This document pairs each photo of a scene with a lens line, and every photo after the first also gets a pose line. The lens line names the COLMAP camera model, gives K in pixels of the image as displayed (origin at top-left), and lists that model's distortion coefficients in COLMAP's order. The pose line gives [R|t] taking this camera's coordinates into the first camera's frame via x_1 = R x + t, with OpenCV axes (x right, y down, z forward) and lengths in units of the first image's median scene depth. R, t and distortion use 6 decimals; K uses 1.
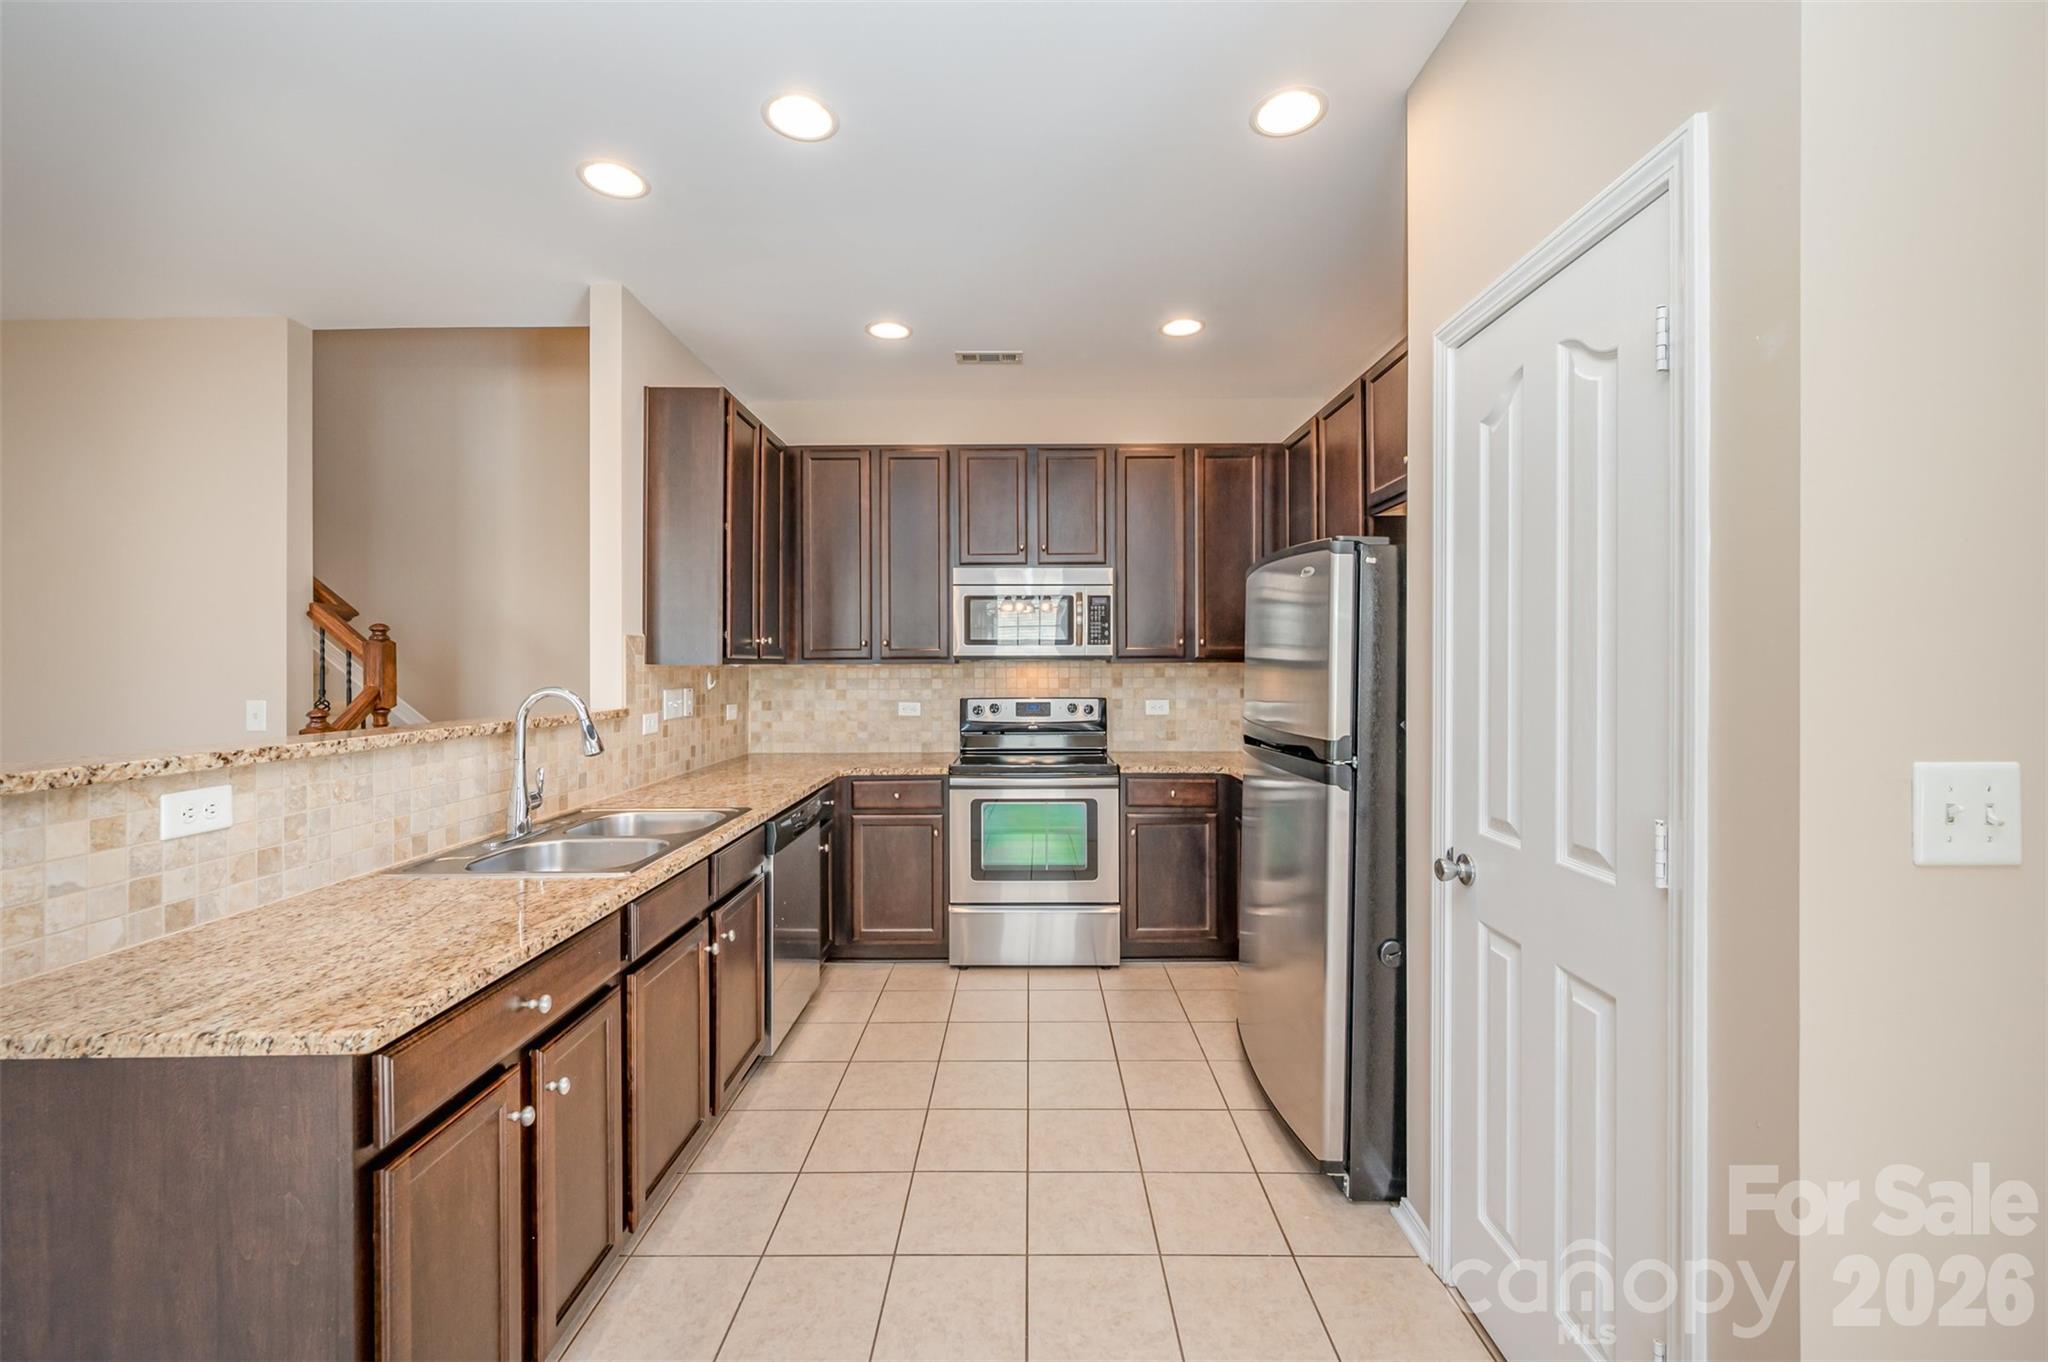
lens RADIAL K [[813.1, 0, 1030.6], [0, 813.1, 666.2], [0, 0, 1]] dist [0.002354, 0.000520]
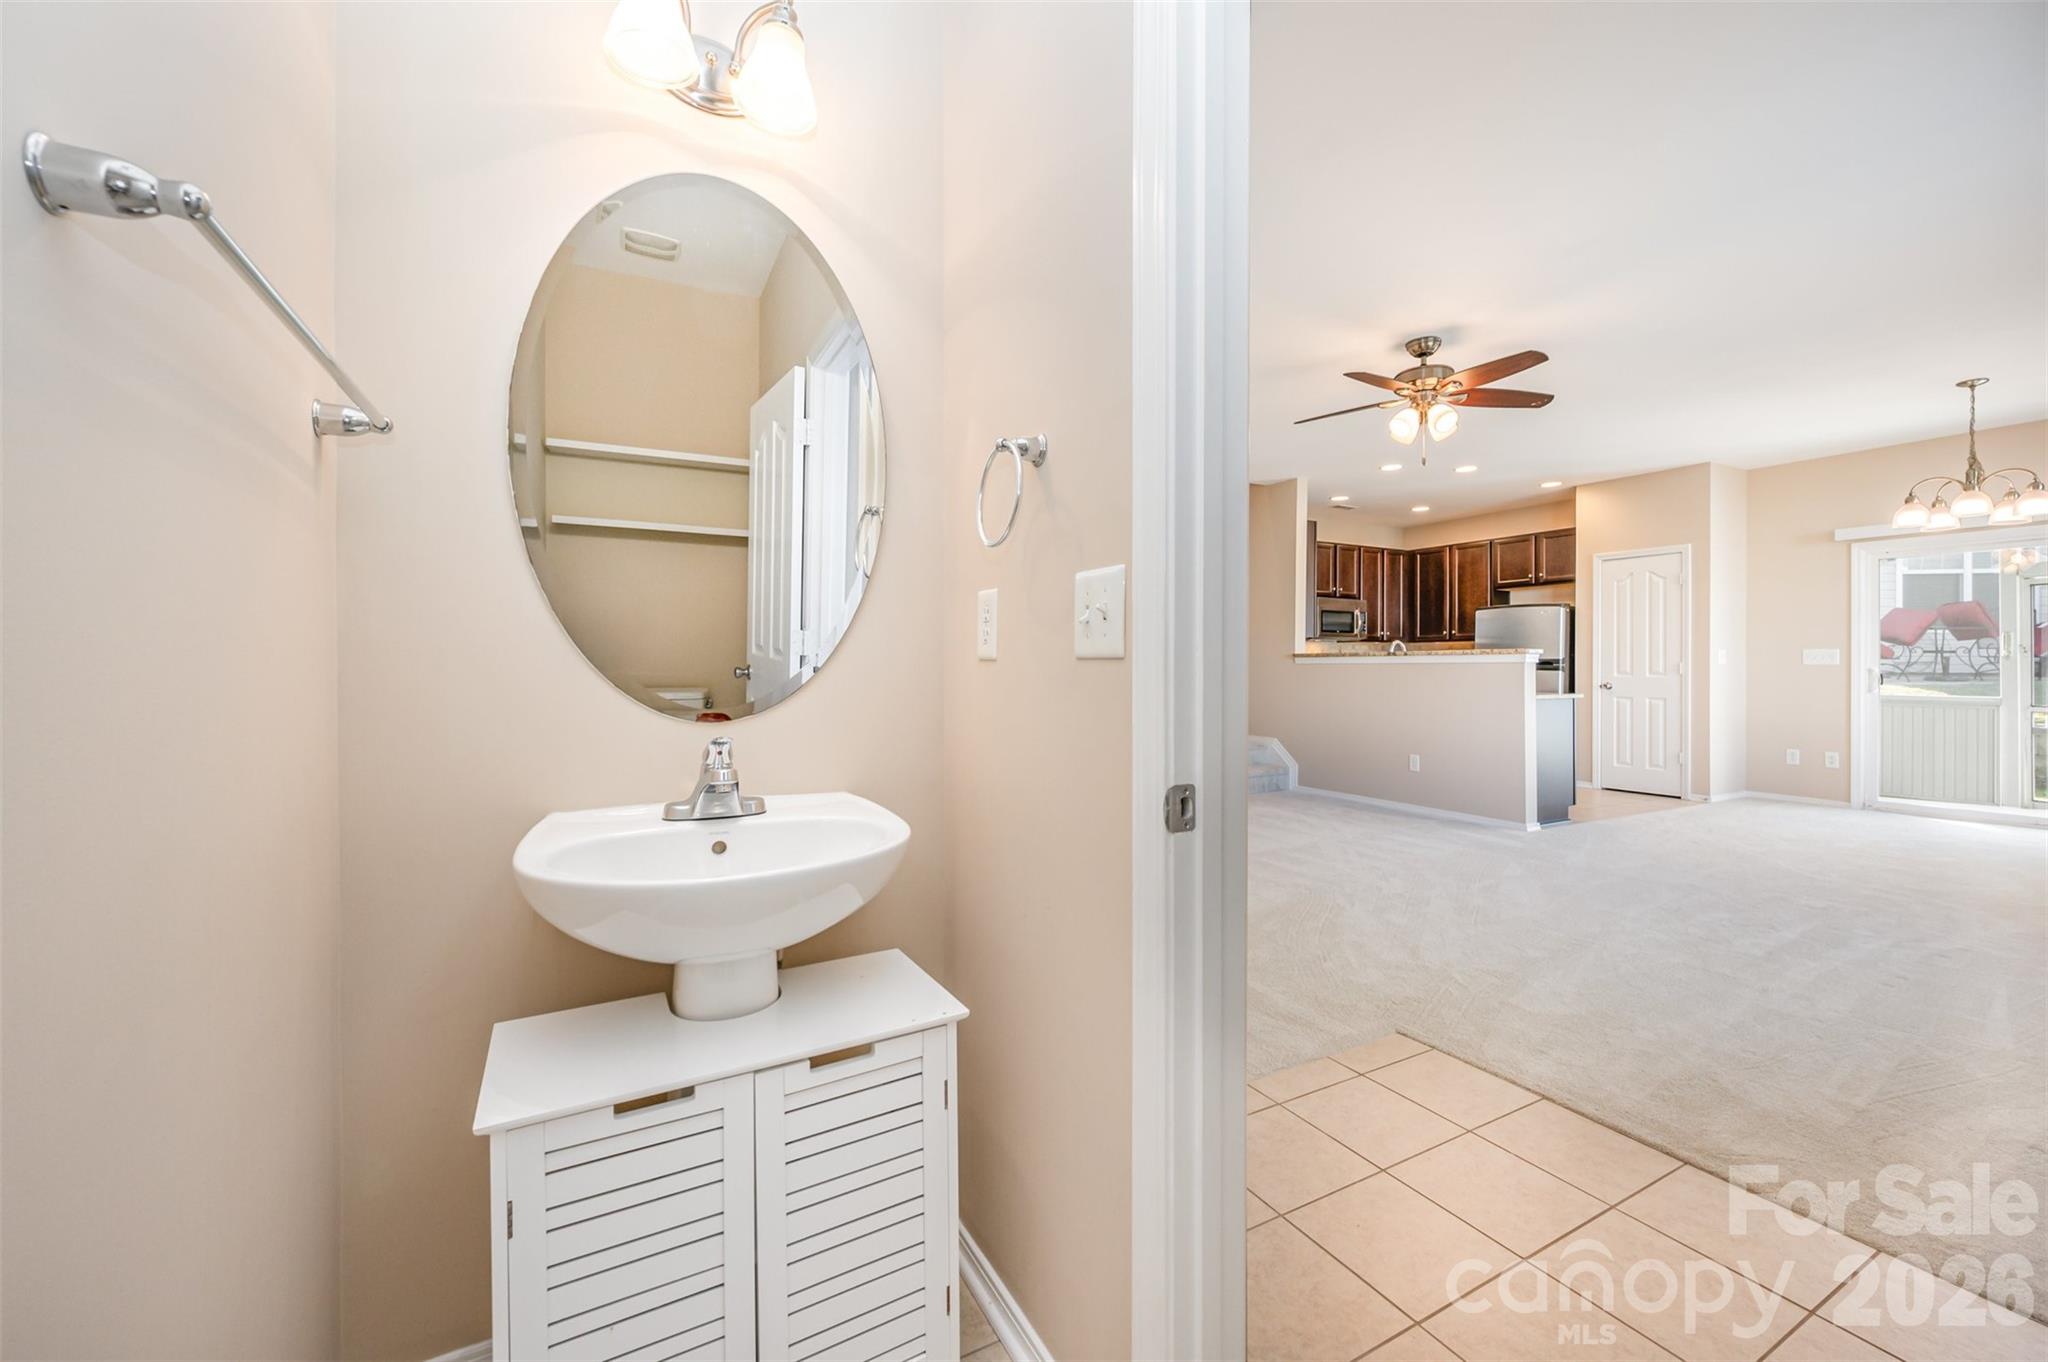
lens RADIAL K [[813.1, 0, 1030.6], [0, 813.1, 666.2], [0, 0, 1]] dist [0.002354, 0.000520]
pose [[0.873264, 0.006716, 0.487200, -1.886849], [-0.004788, 0.999975, -0.005204, 0.084307], [-0.487223, 0.002212, 0.873275, -0.561490]]
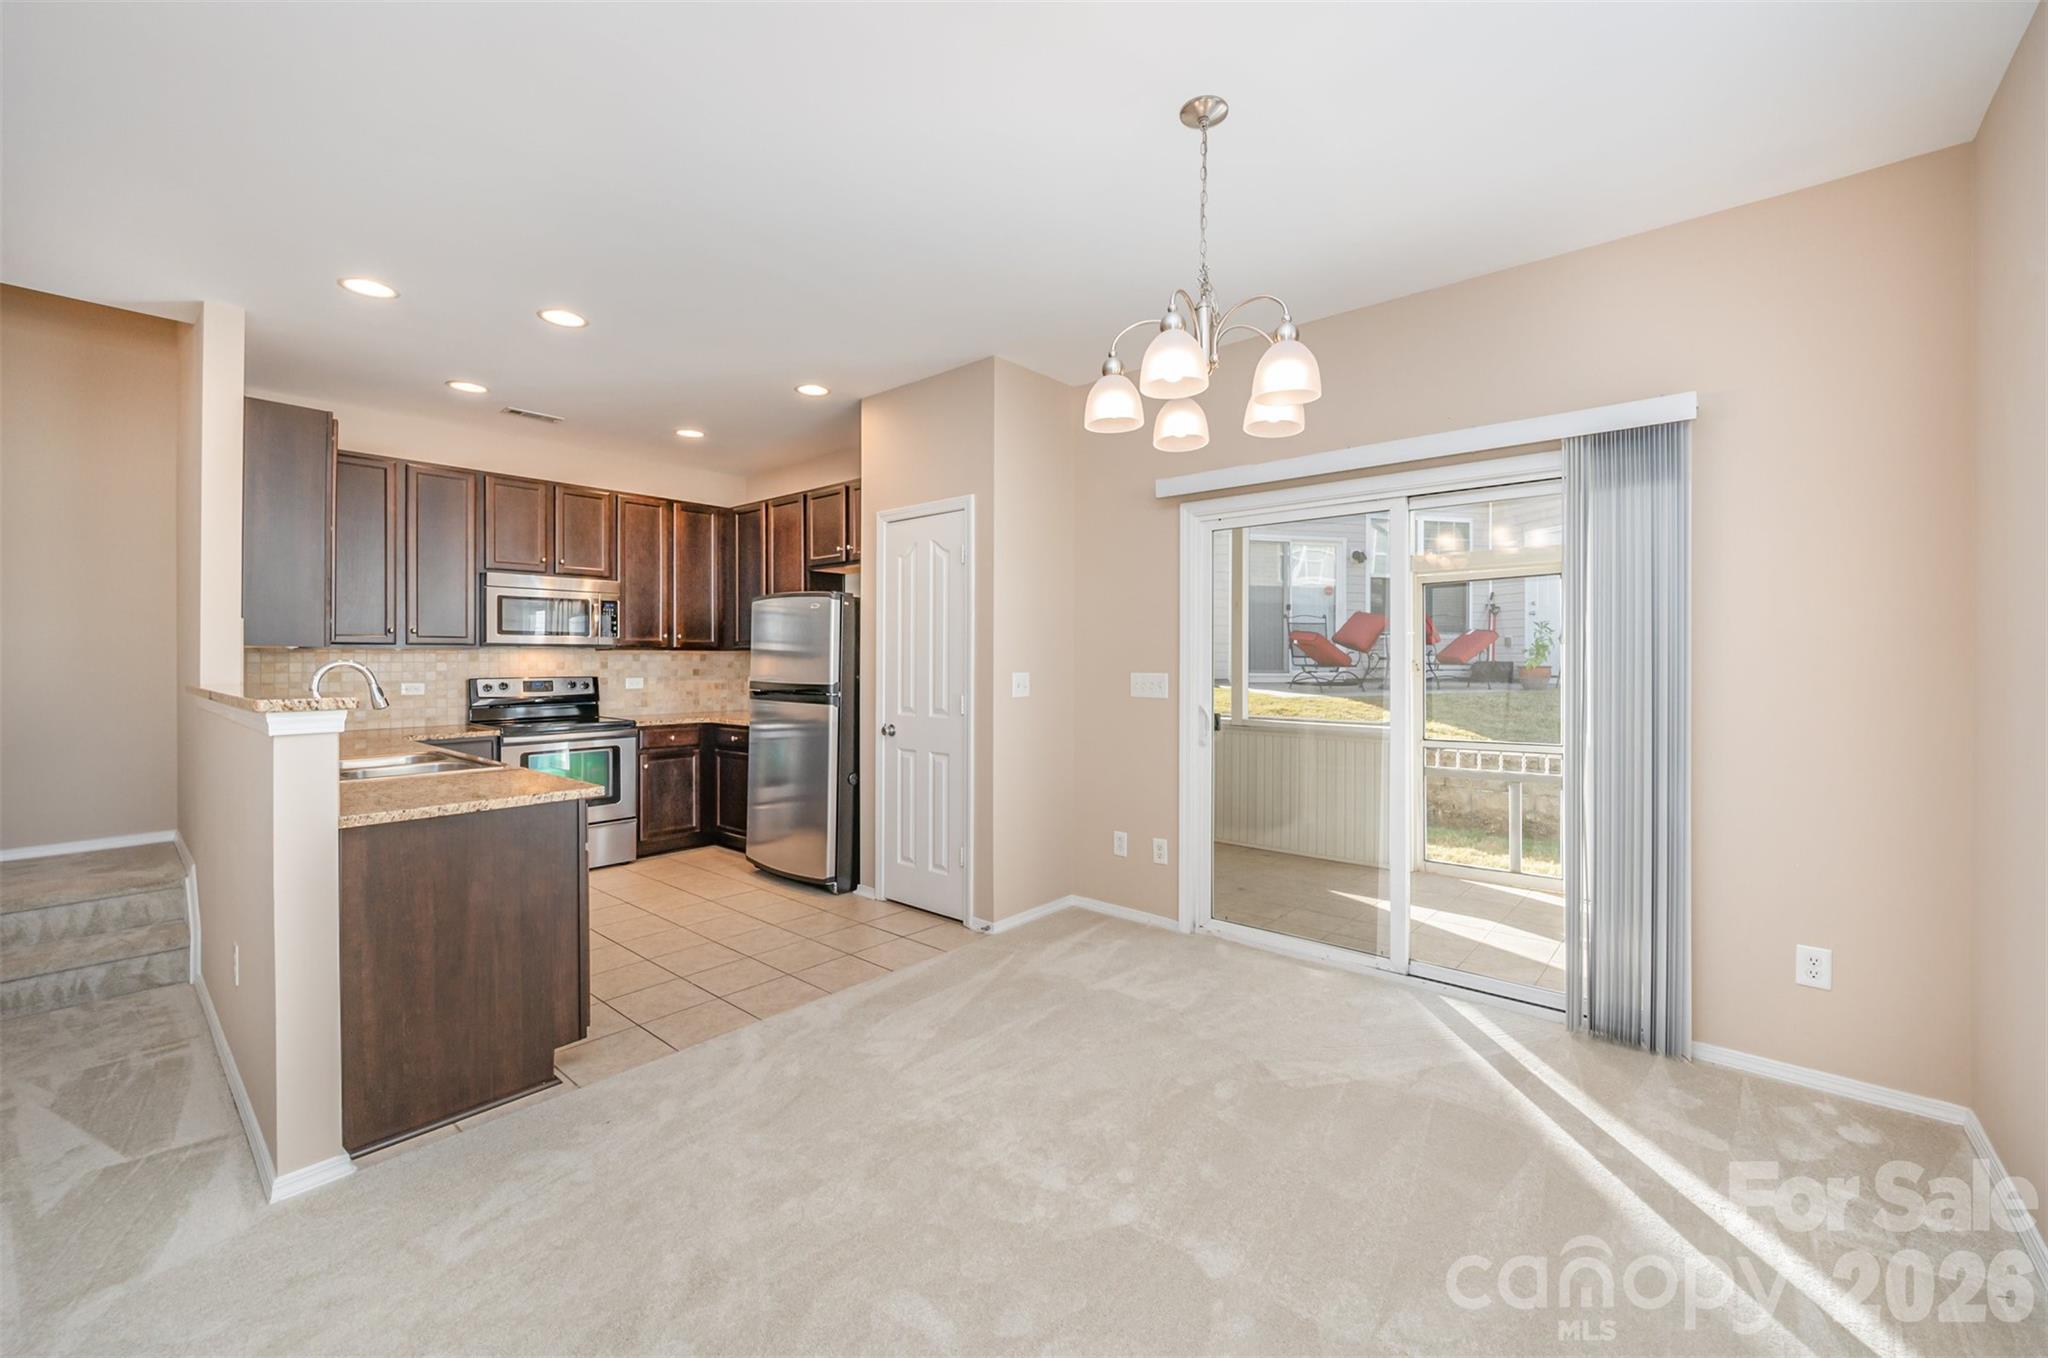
lens RADIAL K [[813.1, 0, 1030.6], [0, 813.1, 664.2], [0, 0, 1]] dist [0.002354, 0.000520]
pose [[0.648843, -0.001806, 0.760921, -0.511808], [0.000254, 0.999998, 0.002157, 0.017730], [-0.760923, -0.001206, 0.648841, -0.447270]]
